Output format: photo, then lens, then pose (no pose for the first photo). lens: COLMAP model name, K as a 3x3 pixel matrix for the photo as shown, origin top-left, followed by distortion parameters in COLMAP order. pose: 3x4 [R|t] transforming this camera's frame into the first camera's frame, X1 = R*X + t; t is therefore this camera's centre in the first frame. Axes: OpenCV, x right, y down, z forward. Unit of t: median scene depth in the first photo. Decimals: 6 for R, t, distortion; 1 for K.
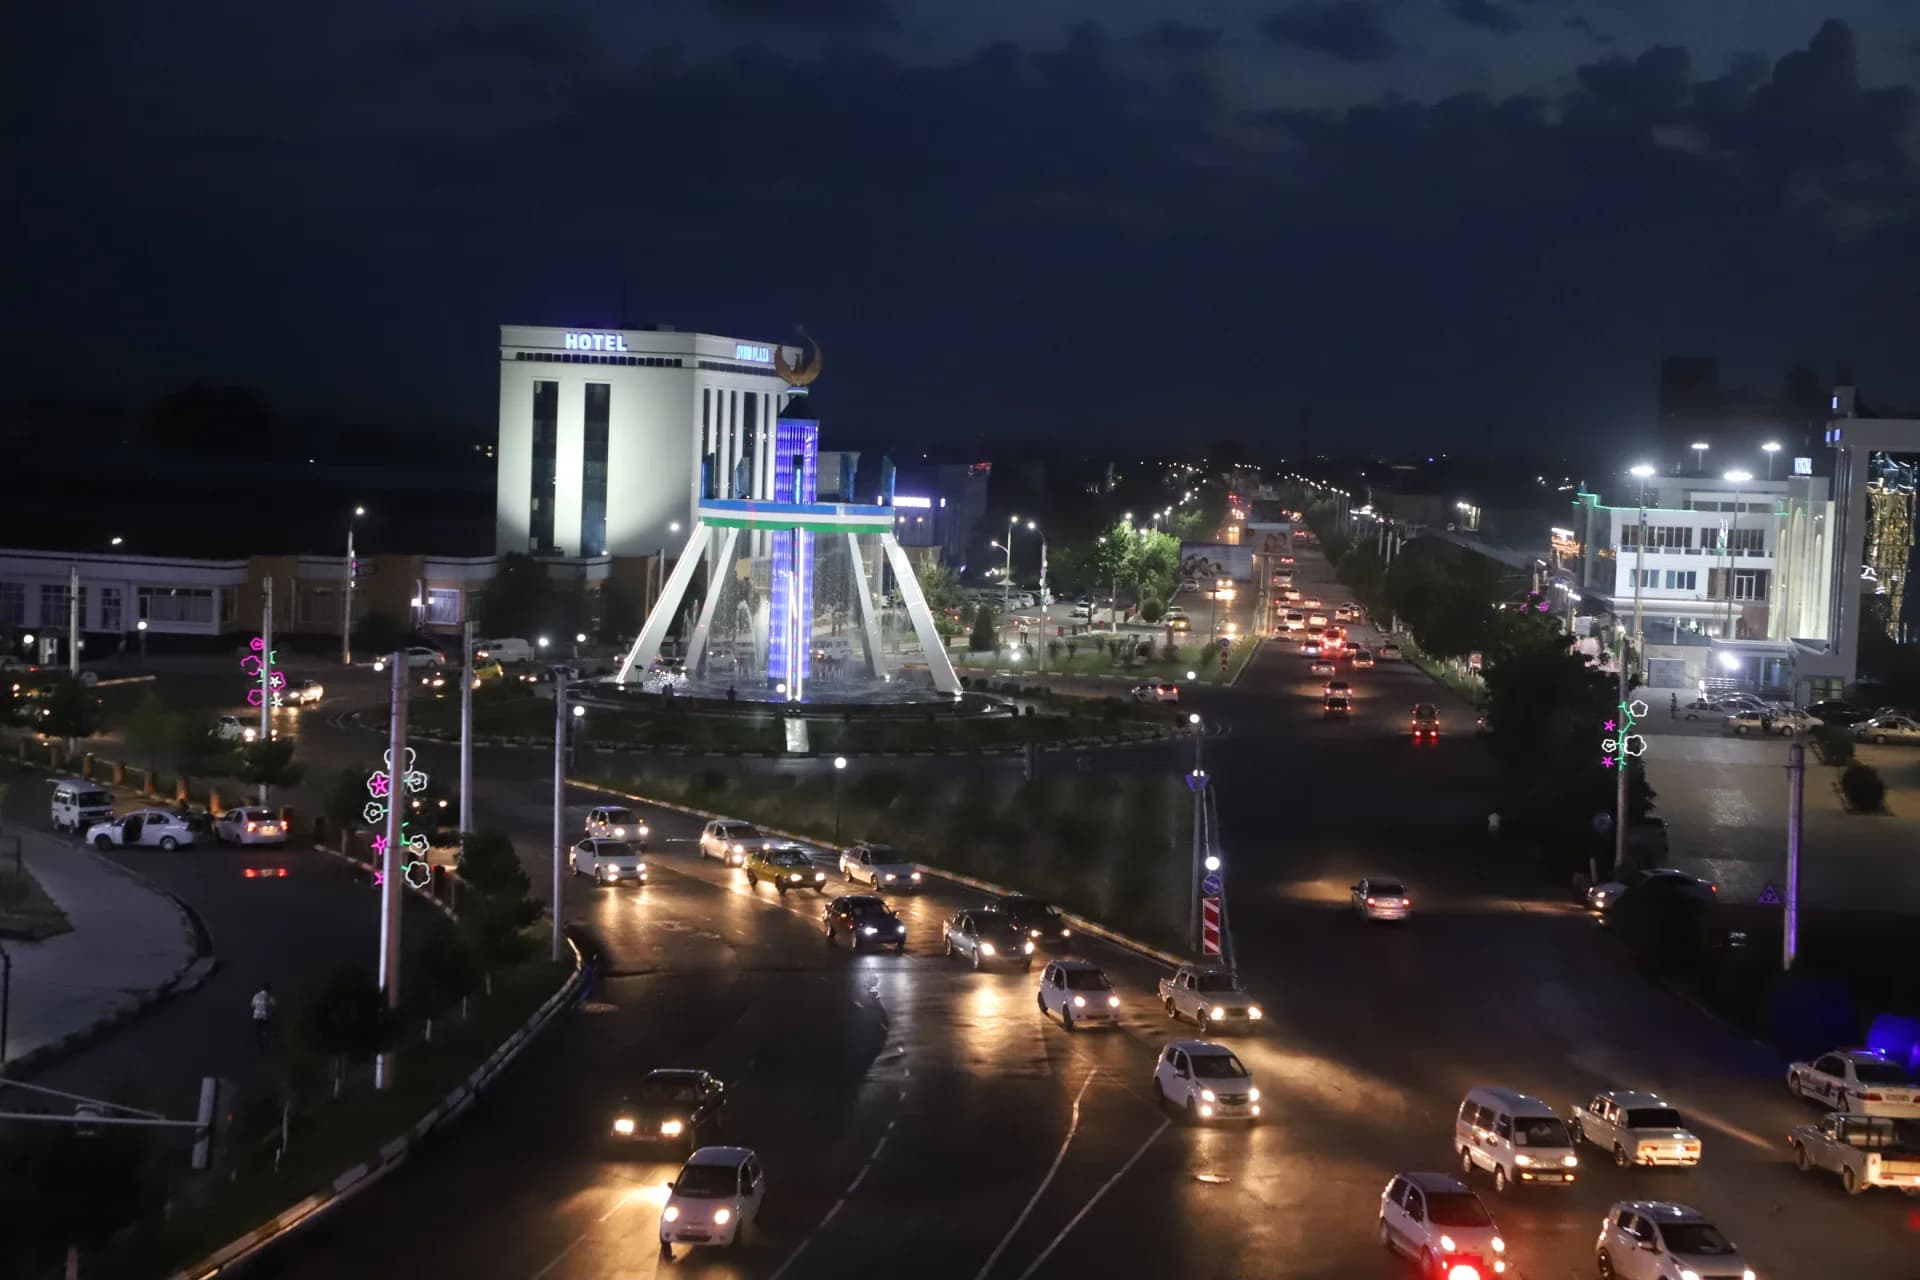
lens RADIAL K [[3268.2, 0, 971.8], [0, 3268.2, 625.3], [0, 0, 1]] dist [0.235624, 0.000000]
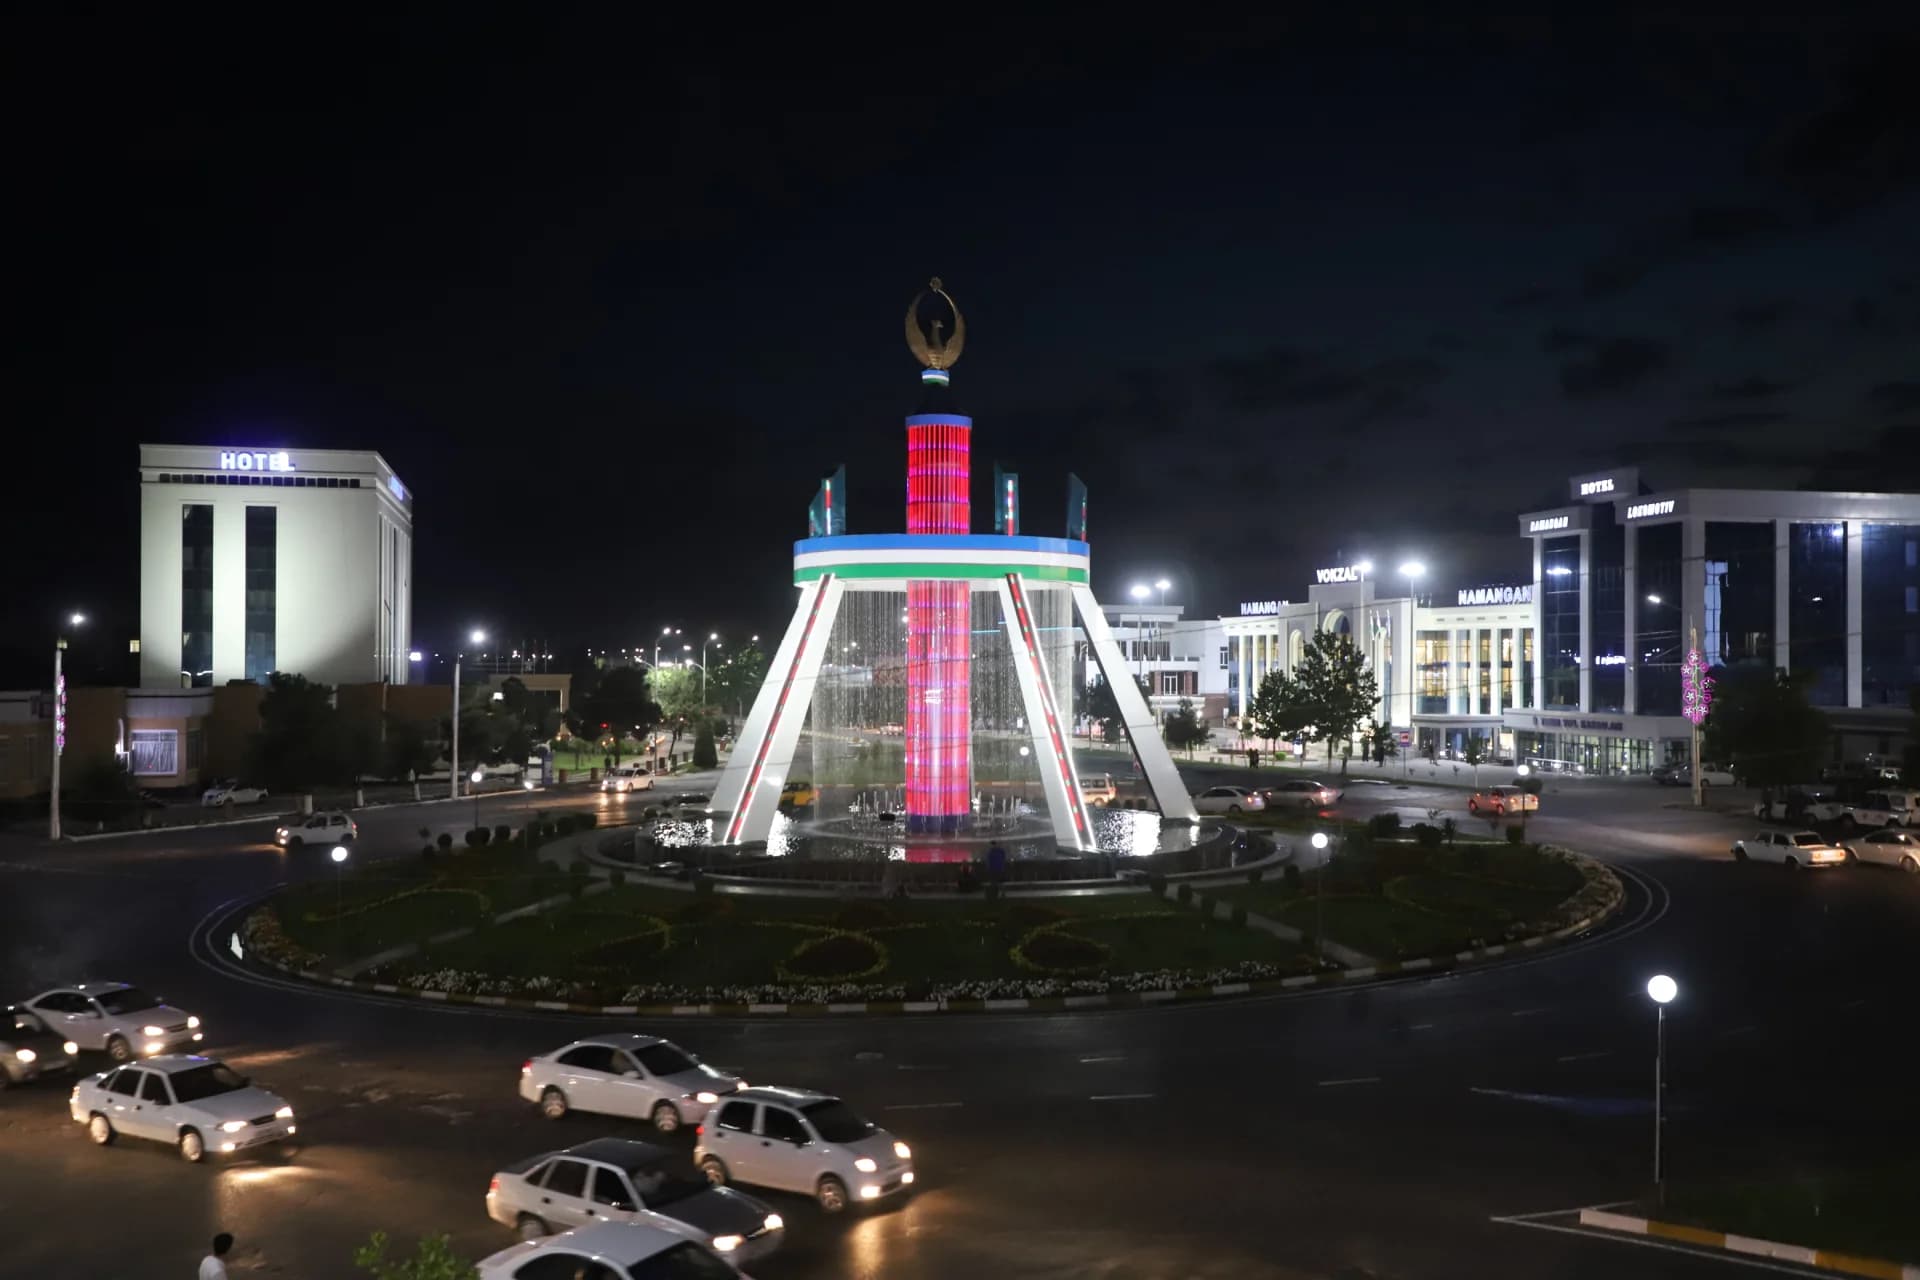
lens RADIAL K [[1767.5, 0, 961.1], [0, 1767.5, 639.0], [0, 0, 1]] dist [0.057994, 0.000000]
pose [[0.919831, -0.033597, 0.390875, -0.138638], [0.056647, 0.997260, -0.047587, -0.001327], [-0.388205, 0.065914, 0.919213, 0.493907]]
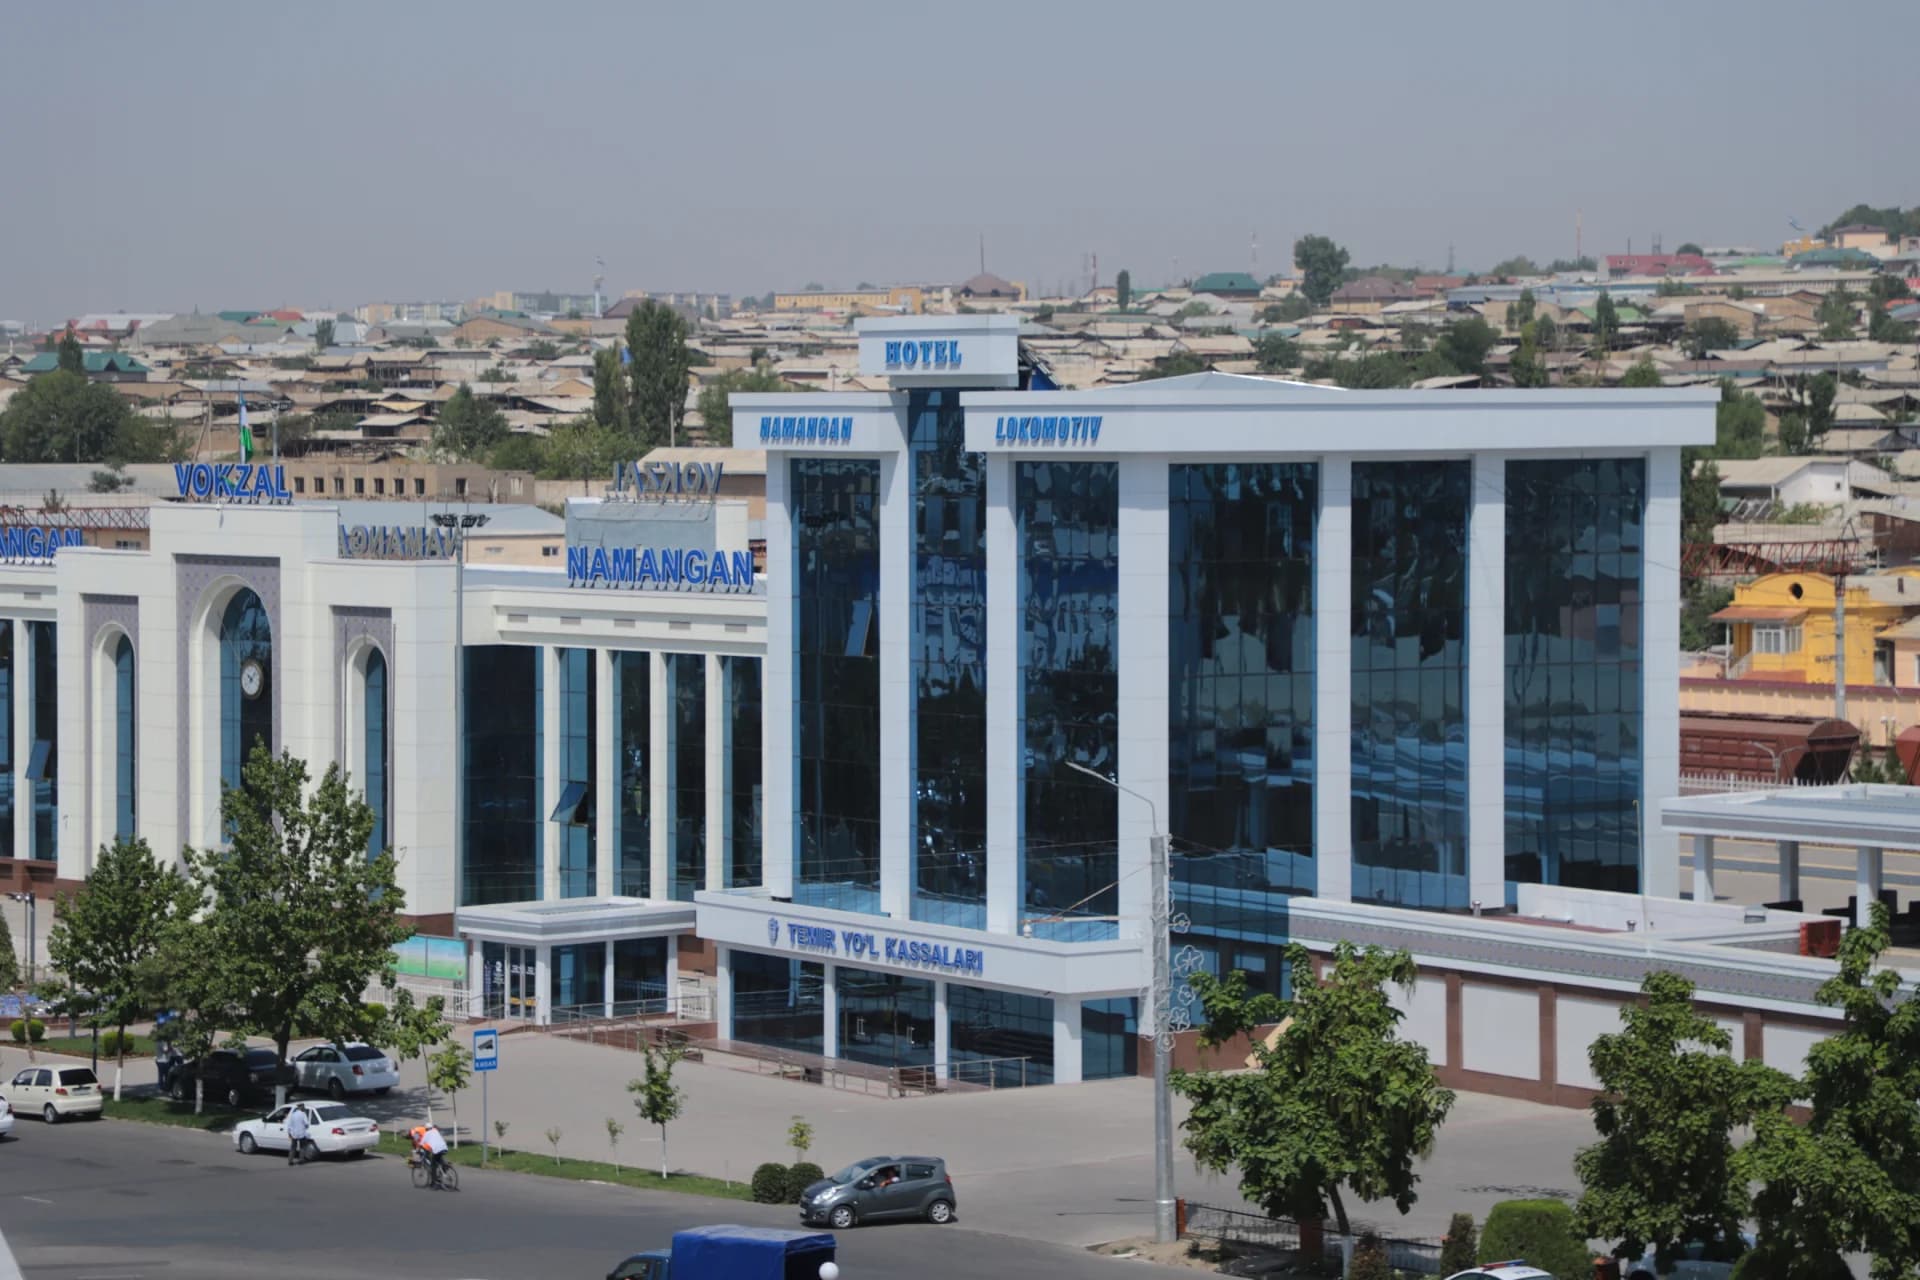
lens RADIAL K [[5580.2, 0, 959.7], [0, 5580.2, 644.6], [0, 0, 1]] dist [0.740888, 0.000000]
pose [[0.718441, -0.070323, 0.692024, -0.212210], [0.070541, 0.997113, 0.028091, -0.042923], [-0.692001, 0.028635, 0.721328, 0.425609]]
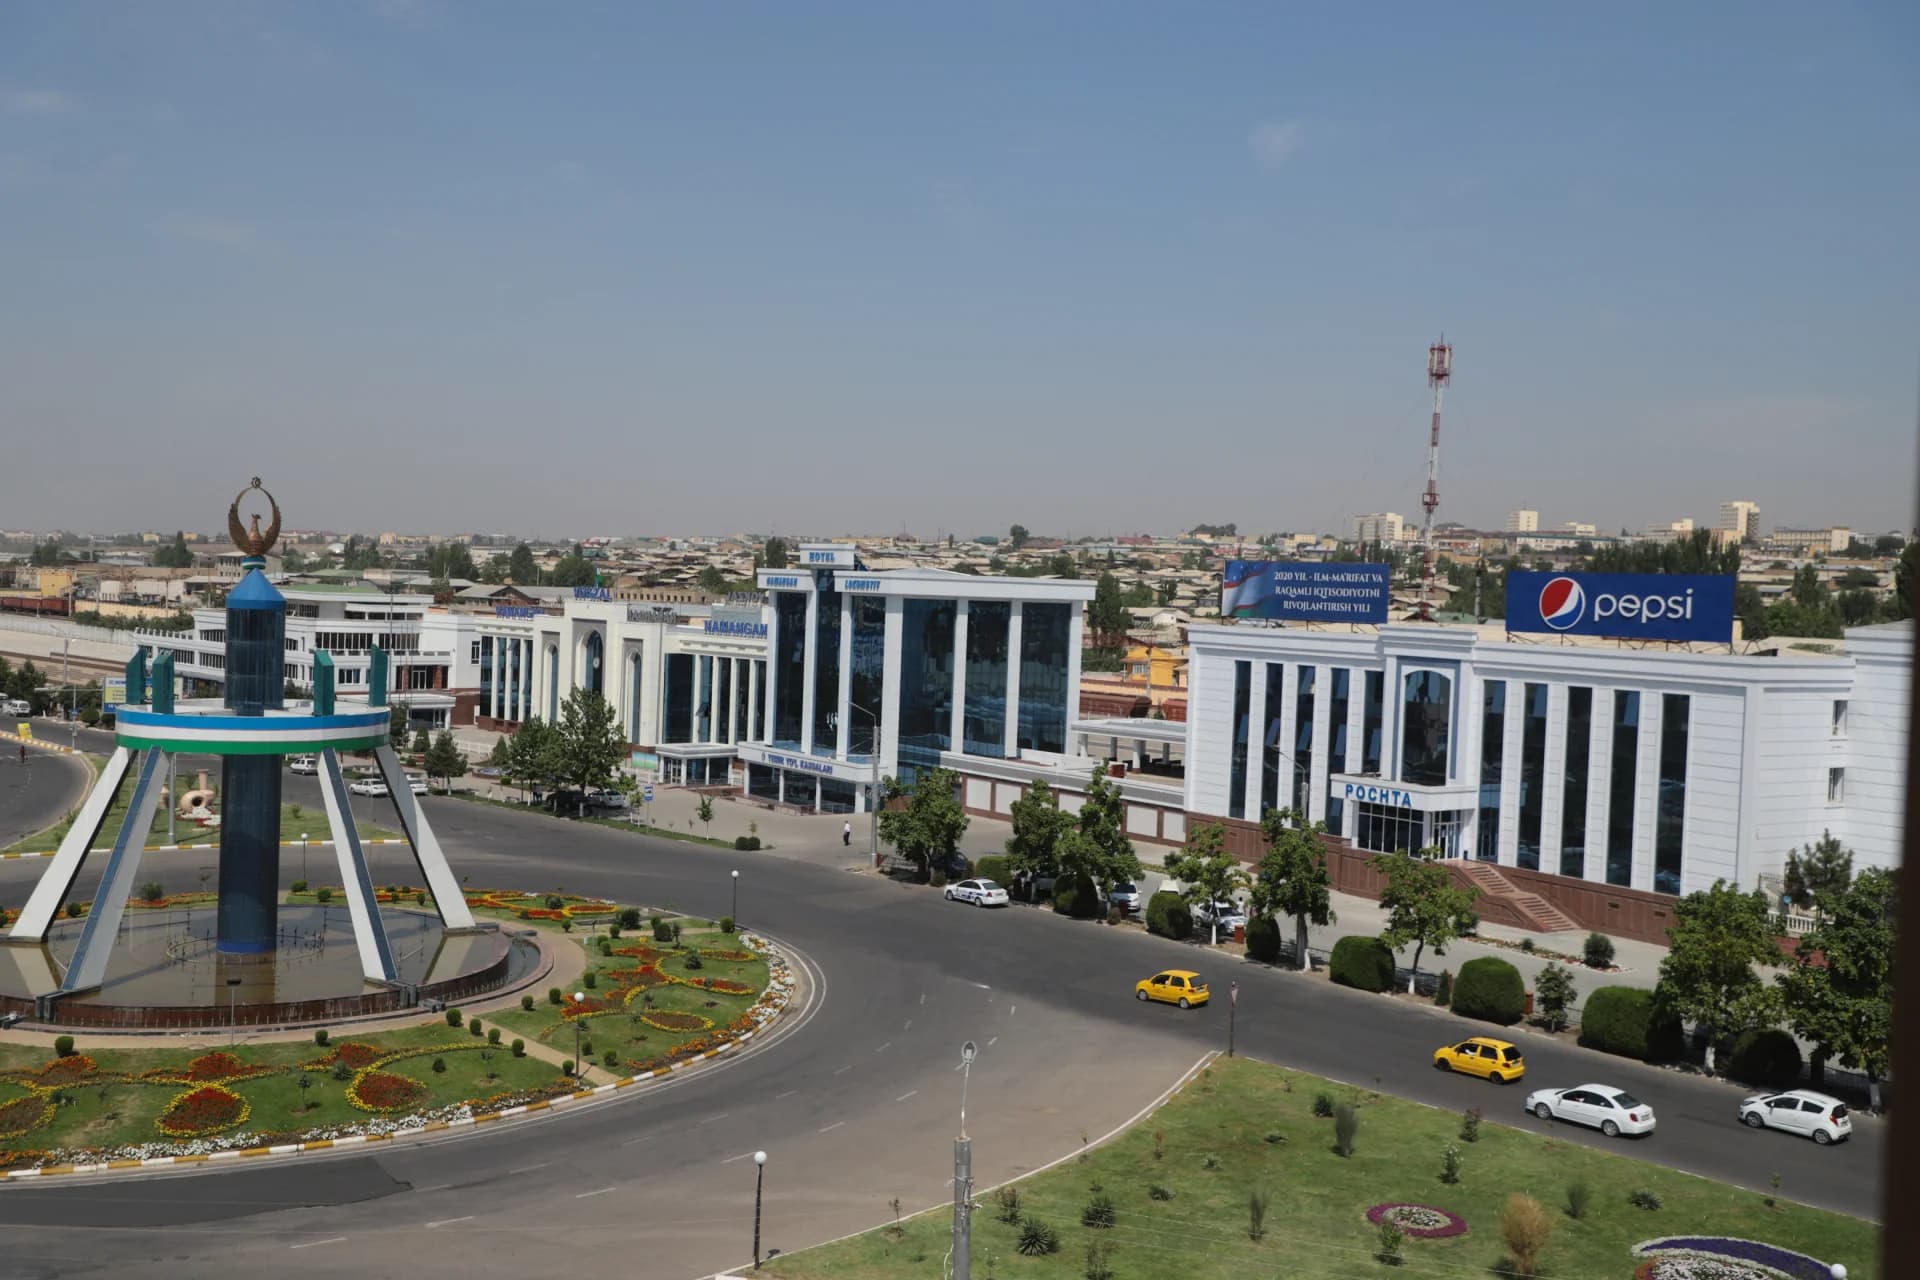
lens RADIAL K [[1939.3, 0, 952.1], [0, 1939.3, 645.2], [0, 0, 1]] dist [0.093278, 0.000000]
pose [[0.699744, -0.037383, 0.713415, -0.195170], [0.032501, 0.999262, 0.020483, -0.041188], [-0.713654, 0.008854, 0.700442, 0.413092]]
